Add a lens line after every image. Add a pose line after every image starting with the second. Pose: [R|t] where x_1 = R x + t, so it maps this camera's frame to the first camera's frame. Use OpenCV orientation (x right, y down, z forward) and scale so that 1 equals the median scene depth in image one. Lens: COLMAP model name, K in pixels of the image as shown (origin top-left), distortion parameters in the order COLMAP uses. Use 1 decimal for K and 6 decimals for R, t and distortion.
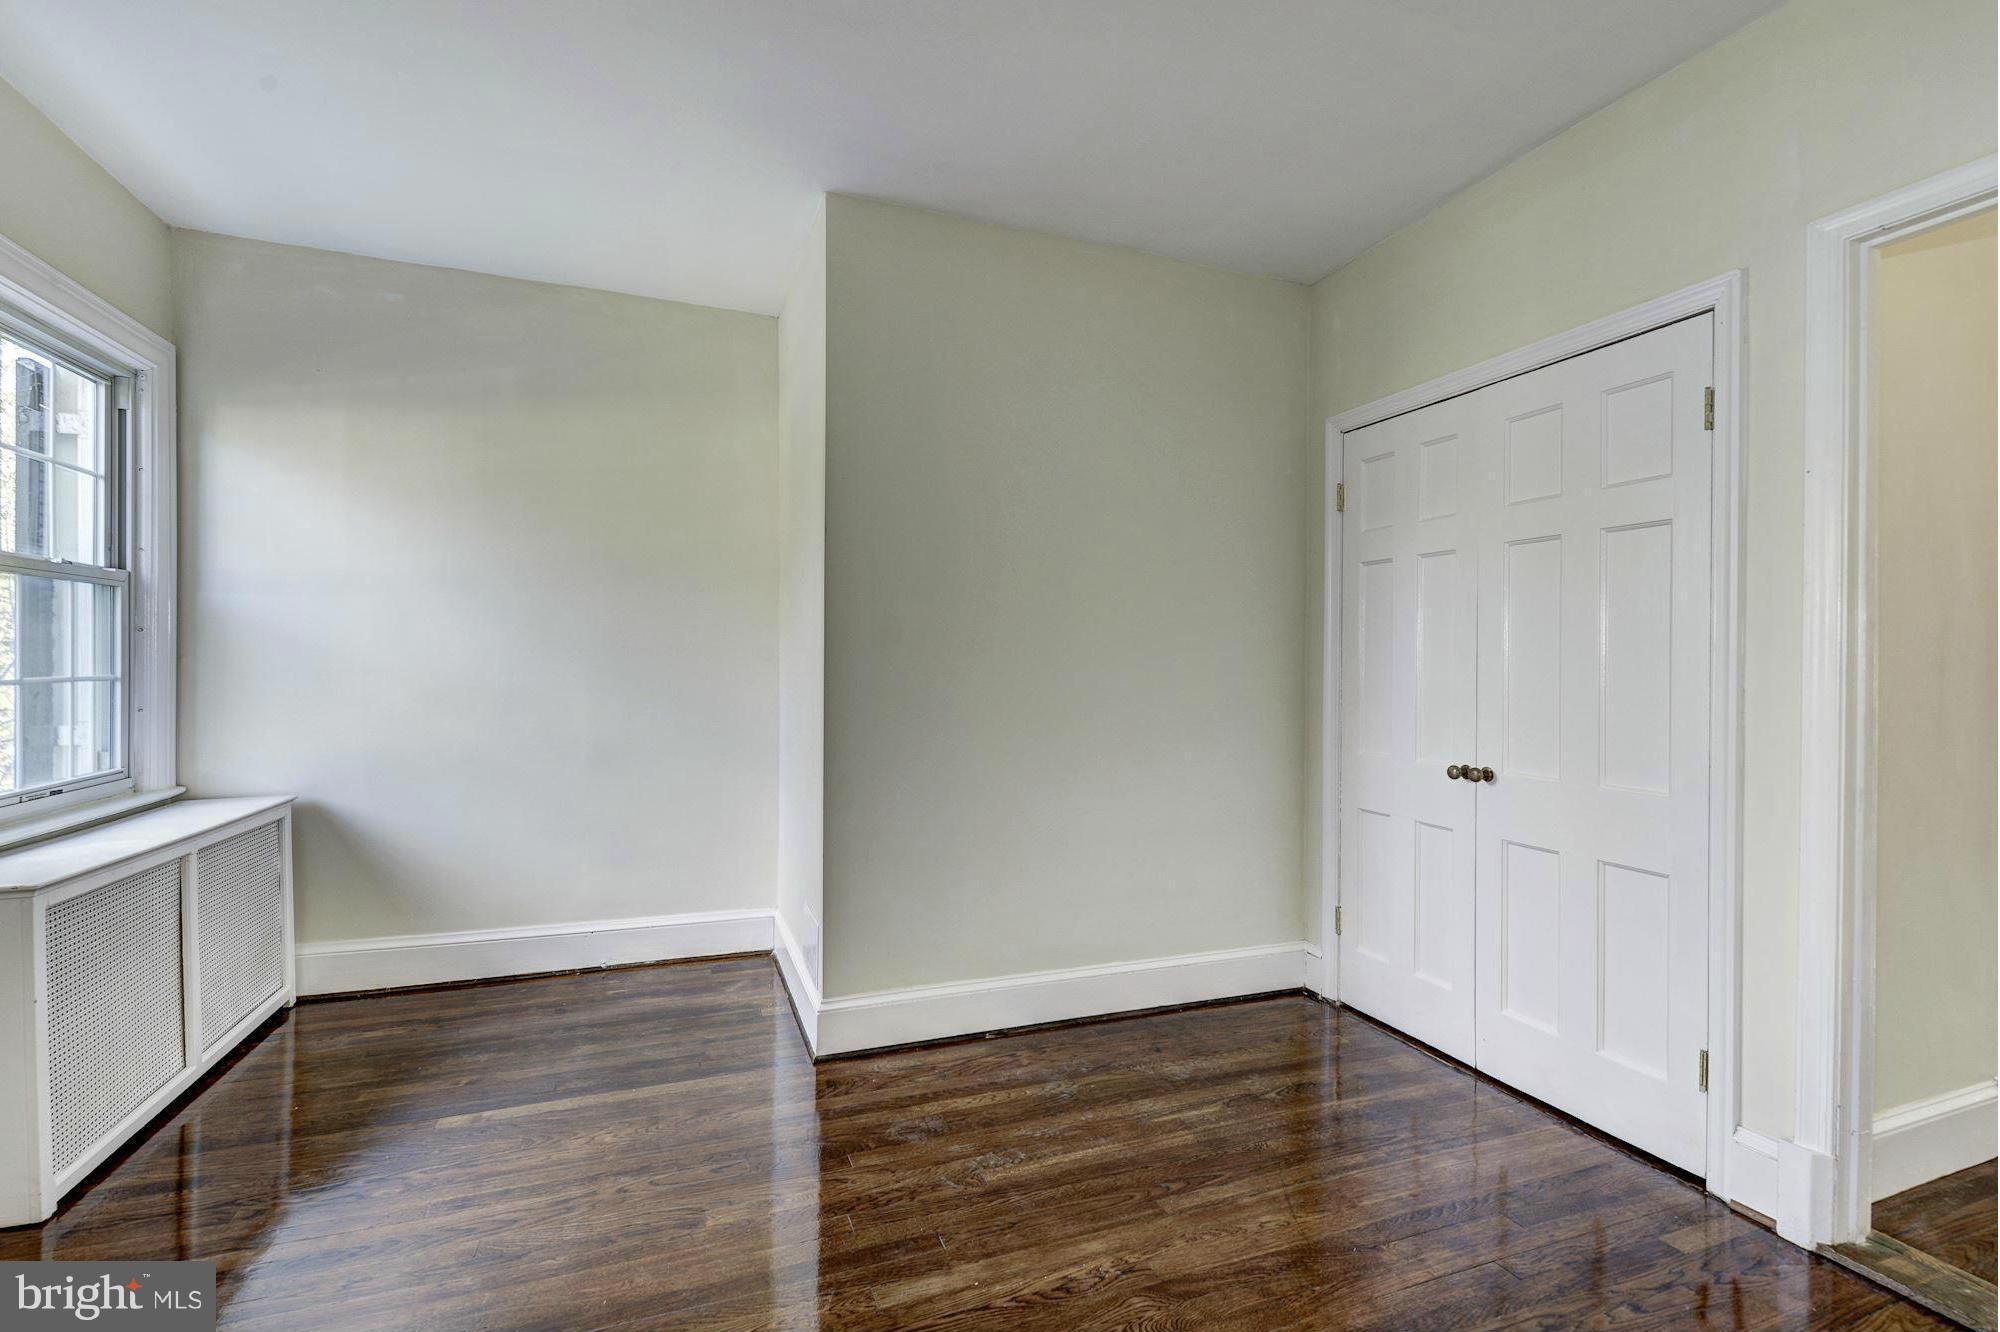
lens RADIAL K [[869.7, 0, 994.8], [0, 869.7, 669.4], [0, 0, 1]] dist [0.000706, 0.000063]
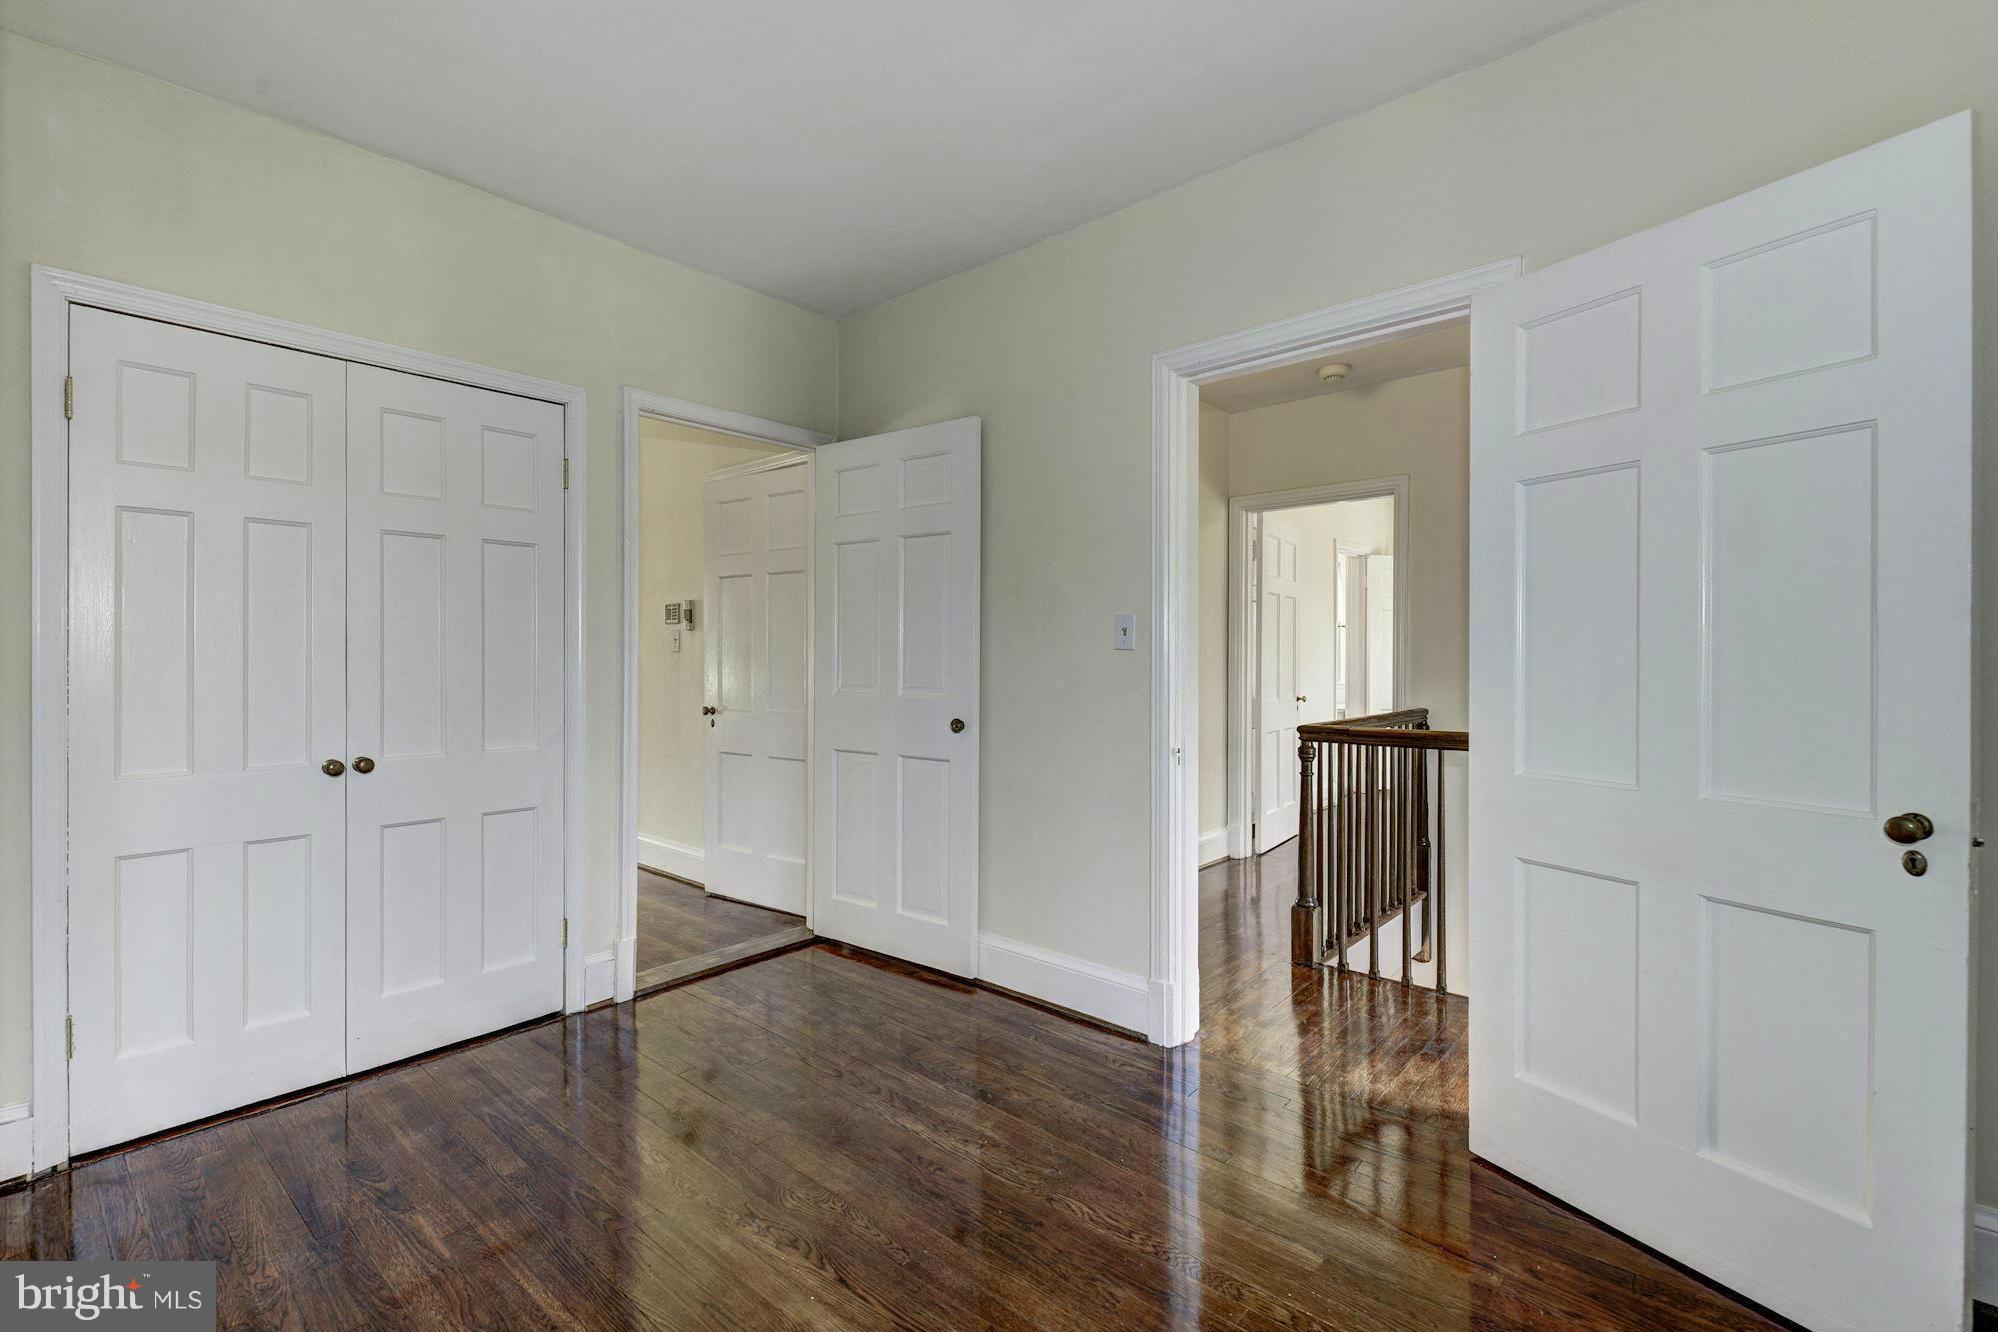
lens RADIAL K [[869.7, 0, 997.7], [0, 869.7, 660.4], [0, 0, 1]] dist [0.000706, 0.000063]
pose [[-0.484335, -0.007568, 0.874850, -0.696863], [-0.001035, 0.999967, 0.008077, -0.005703], [-0.874882, 0.003007, -0.484326, 0.935052]]
